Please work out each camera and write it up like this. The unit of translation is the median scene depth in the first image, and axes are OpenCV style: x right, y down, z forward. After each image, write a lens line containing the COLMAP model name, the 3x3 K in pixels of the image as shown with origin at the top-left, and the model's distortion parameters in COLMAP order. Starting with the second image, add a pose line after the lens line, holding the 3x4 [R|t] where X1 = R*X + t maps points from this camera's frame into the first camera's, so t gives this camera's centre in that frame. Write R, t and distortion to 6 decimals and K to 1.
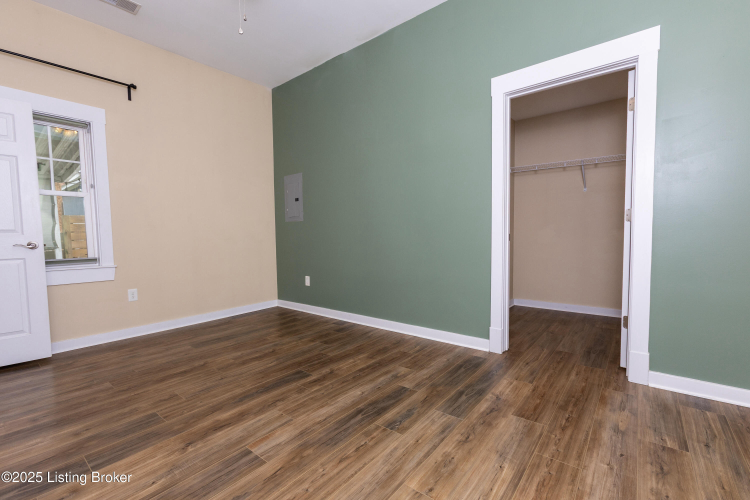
lens RADIAL K [[328.6, 0, 380.8], [0, 328.6, 251.2], [0, 0, 1]] dist [-0.004211, 0.002290]
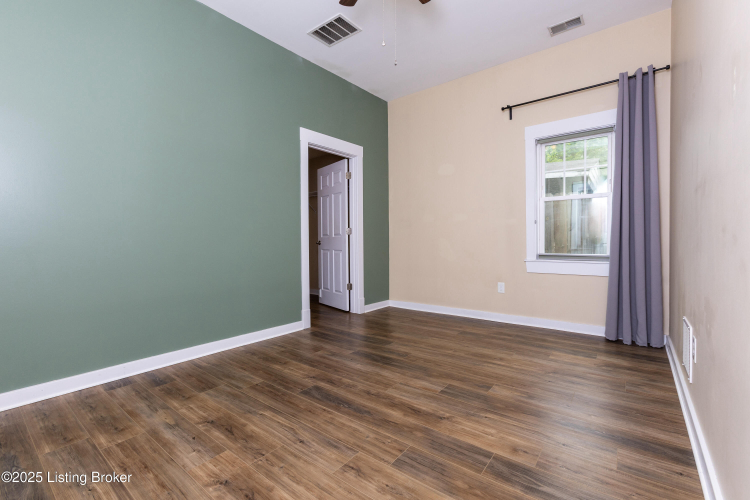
lens RADIAL K [[328.6, 0, 380.9], [0, 328.6, 246.0], [0, 0, 1]] dist [-0.004211, 0.002290]
pose [[-0.016552, -0.004202, 0.999854, -1.246000], [0.054324, 0.998510, 0.005096, -0.021273], [-0.998386, 0.054401, -0.016299, 0.864884]]
